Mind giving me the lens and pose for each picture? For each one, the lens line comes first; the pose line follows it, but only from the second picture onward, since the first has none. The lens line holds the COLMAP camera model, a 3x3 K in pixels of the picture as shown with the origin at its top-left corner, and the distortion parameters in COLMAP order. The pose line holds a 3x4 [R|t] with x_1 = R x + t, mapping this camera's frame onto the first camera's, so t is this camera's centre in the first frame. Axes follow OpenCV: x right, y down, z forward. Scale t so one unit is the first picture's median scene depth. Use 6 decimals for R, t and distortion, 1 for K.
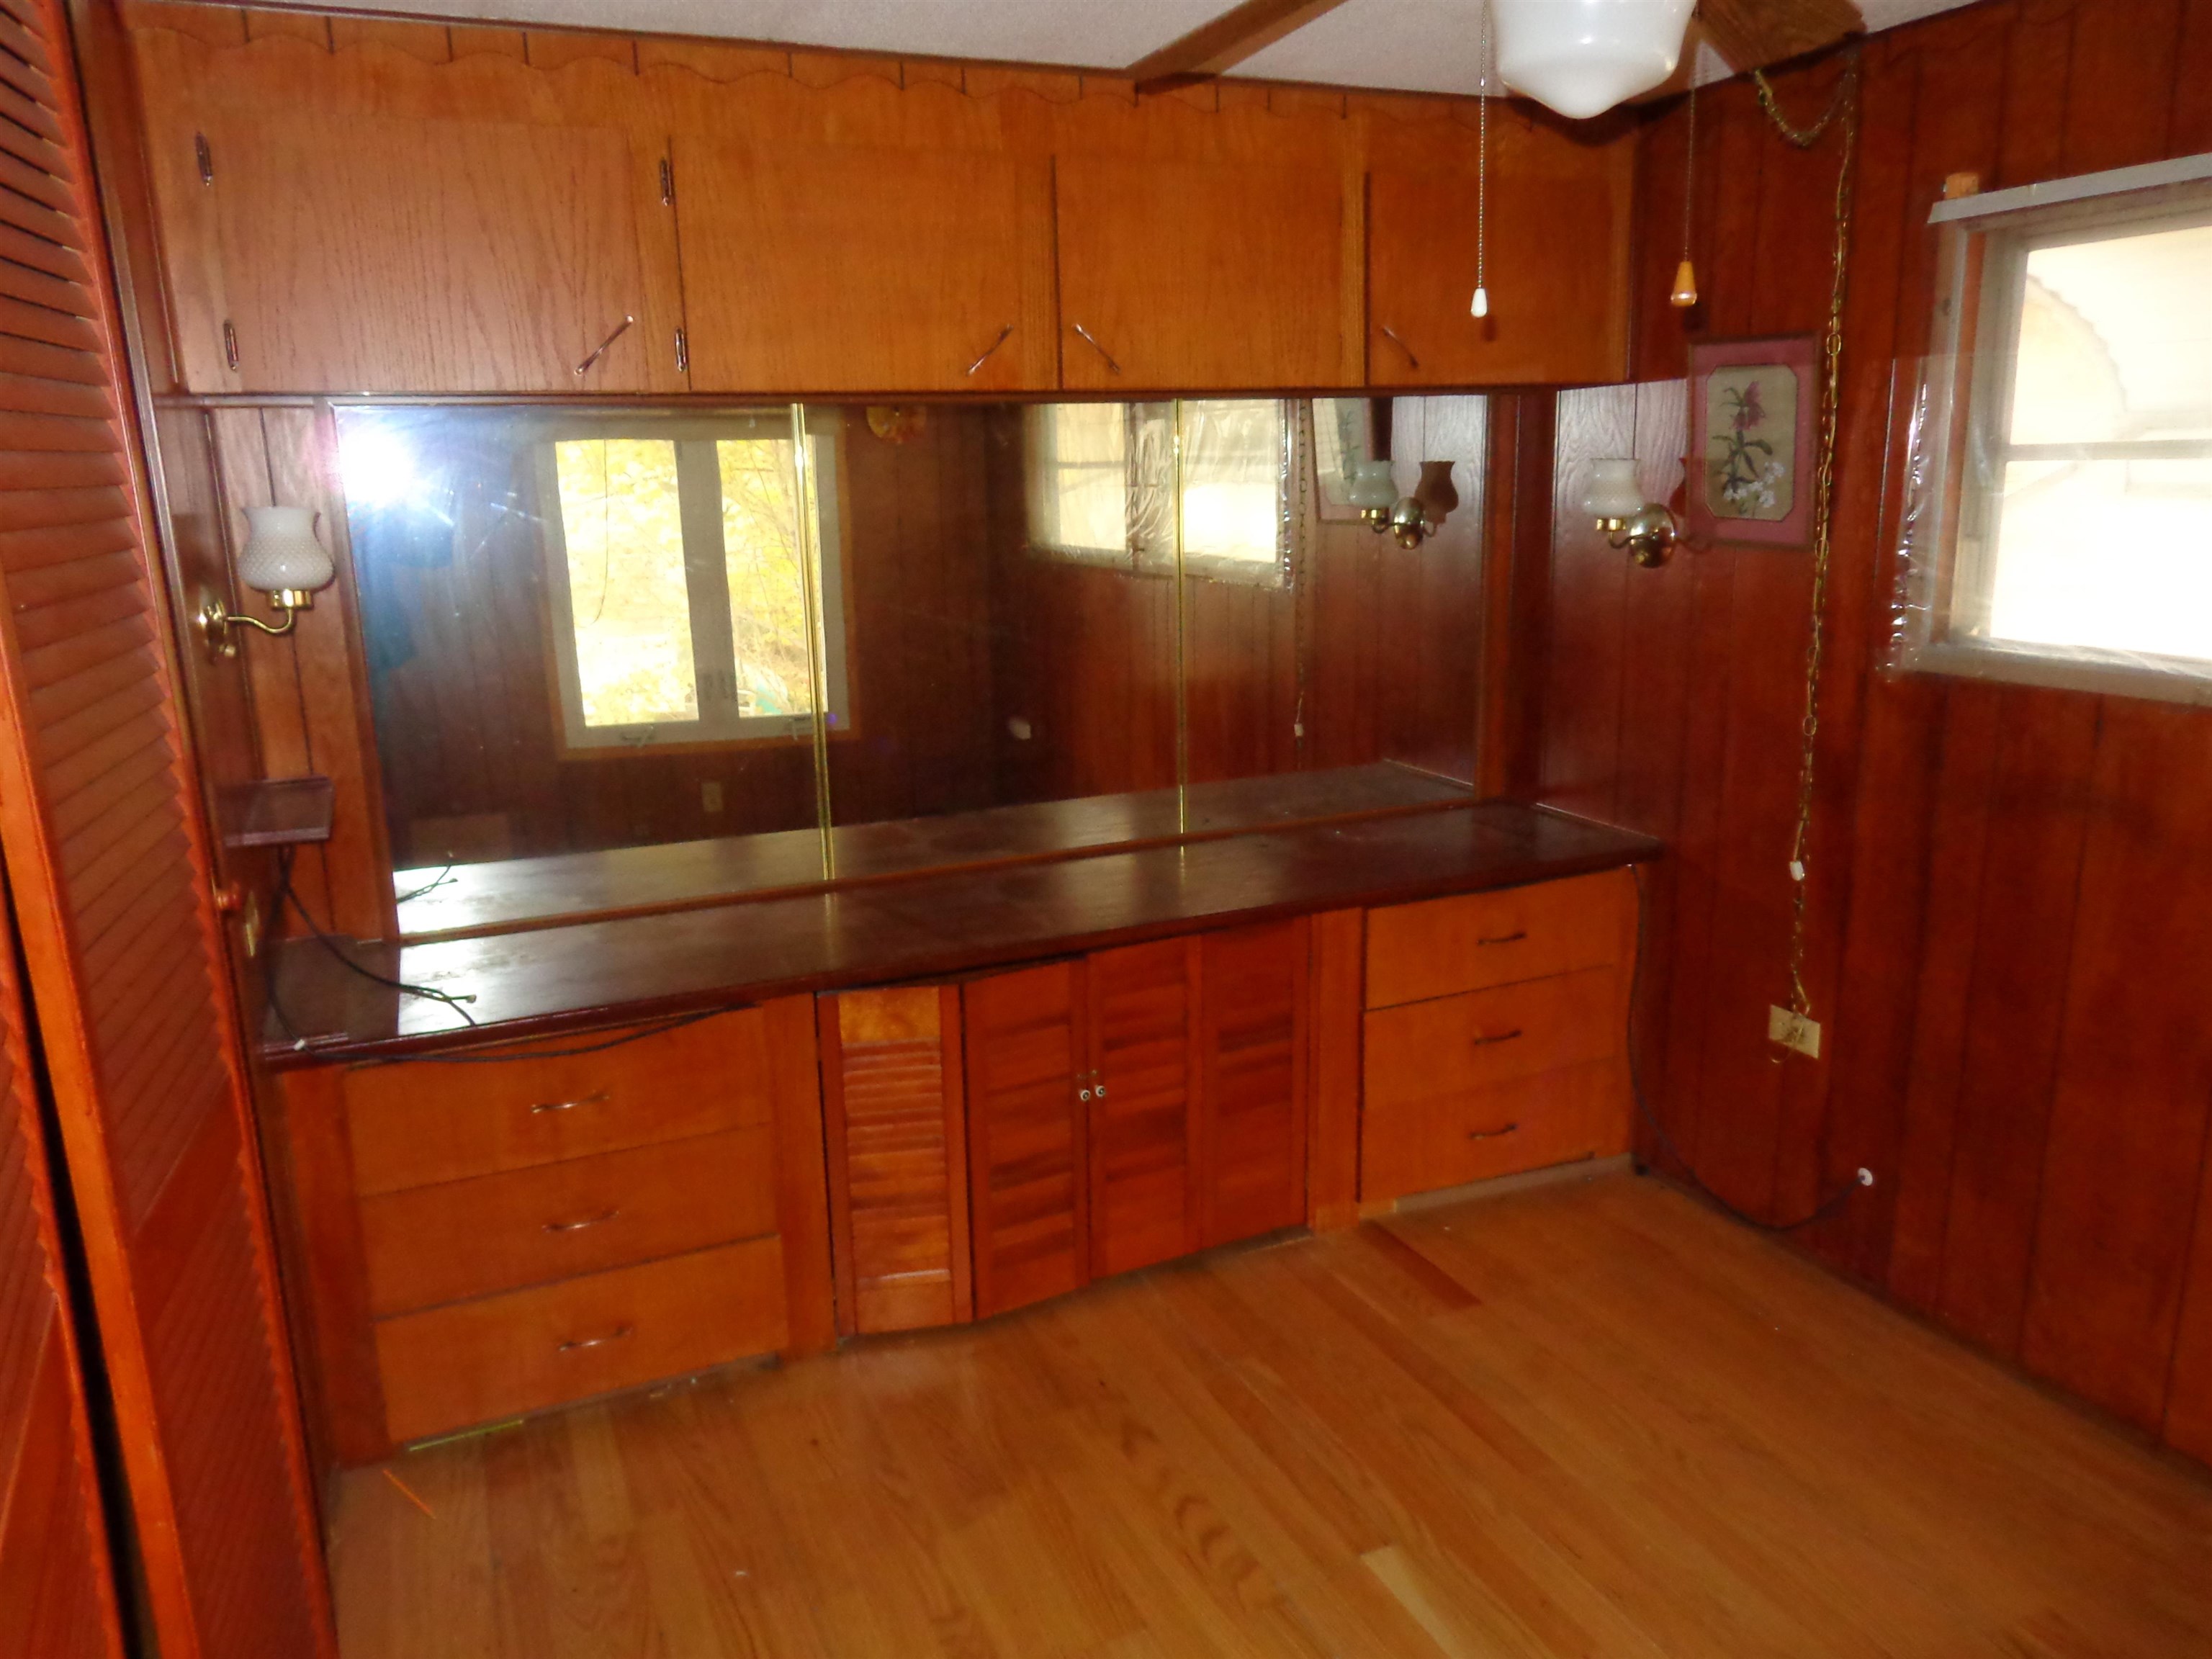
lens RADIAL K [[1575.4, 0, 1100.2], [0, 1575.4, 827.7], [0, 0, 1]] dist [-0.001293, 0.007253]
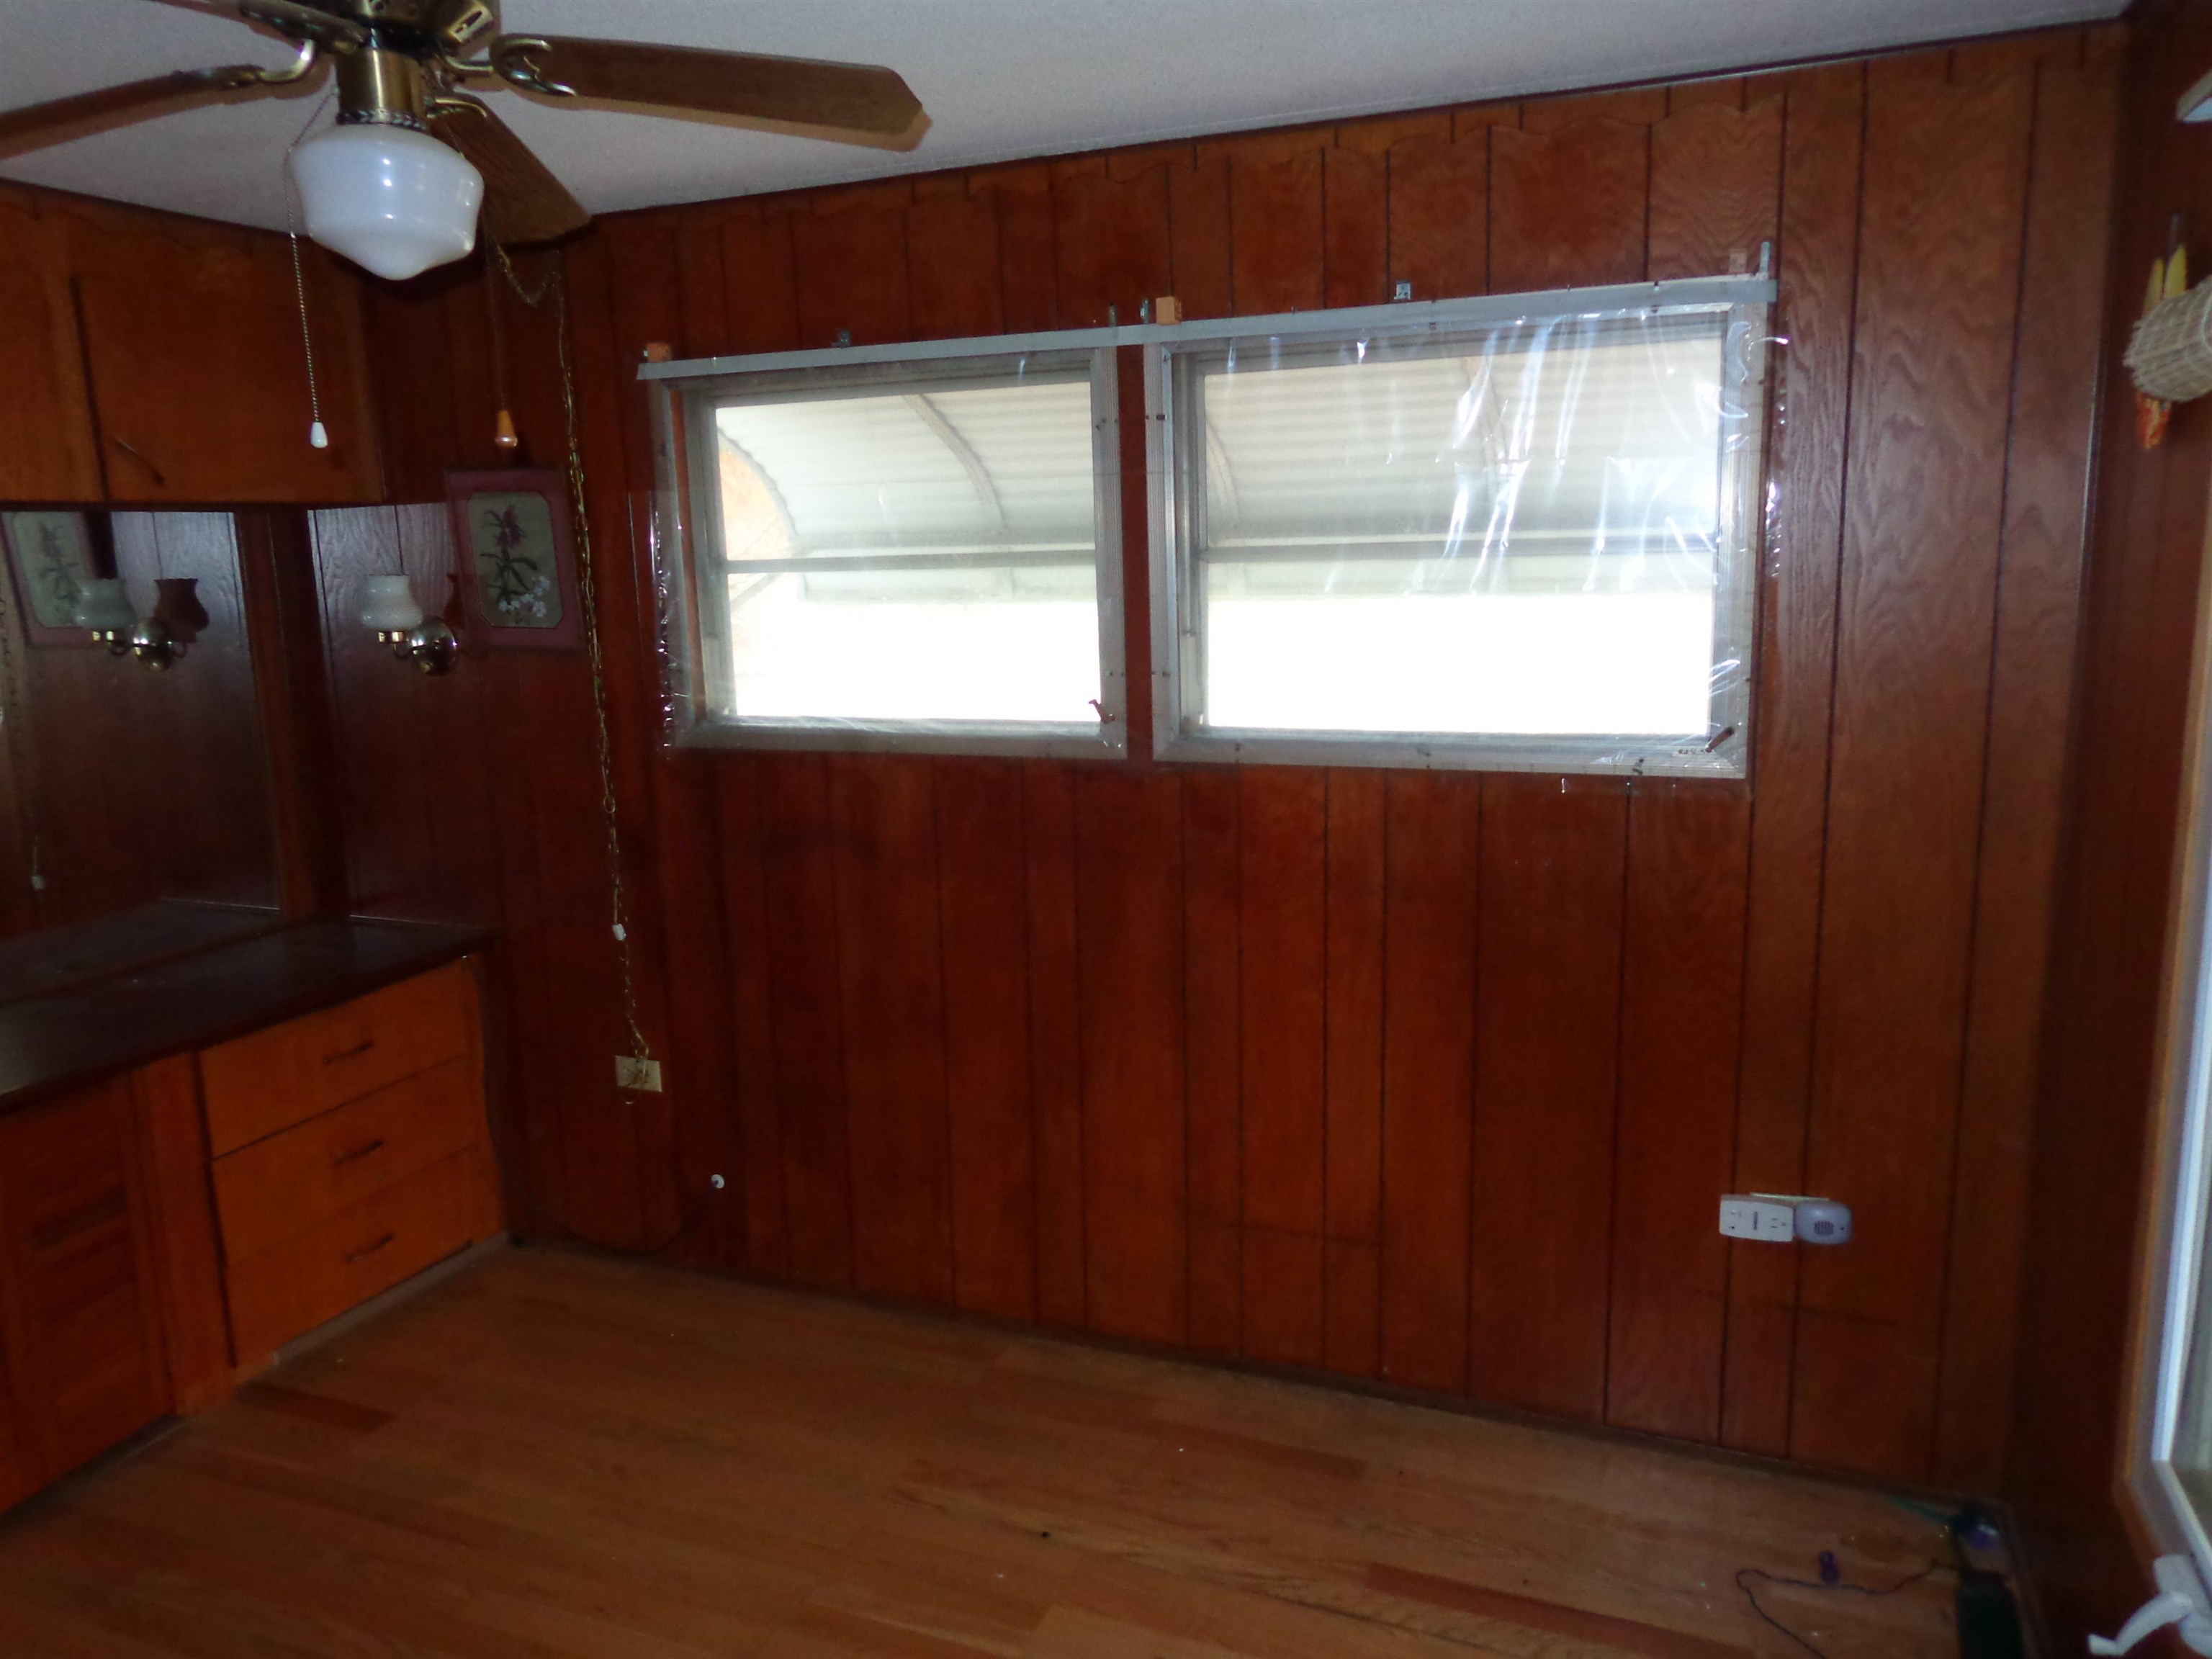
lens RADIAL K [[1575.4, 0, 1100.2], [0, 1575.4, 827.7], [0, 0, 1]] dist [-0.001293, 0.007253]
pose [[0.710073, -0.120975, 0.693658, -0.085077], [0.168258, 0.985743, -0.000324, 0.011493], [-0.683729, 0.116943, 0.720305, -0.058553]]
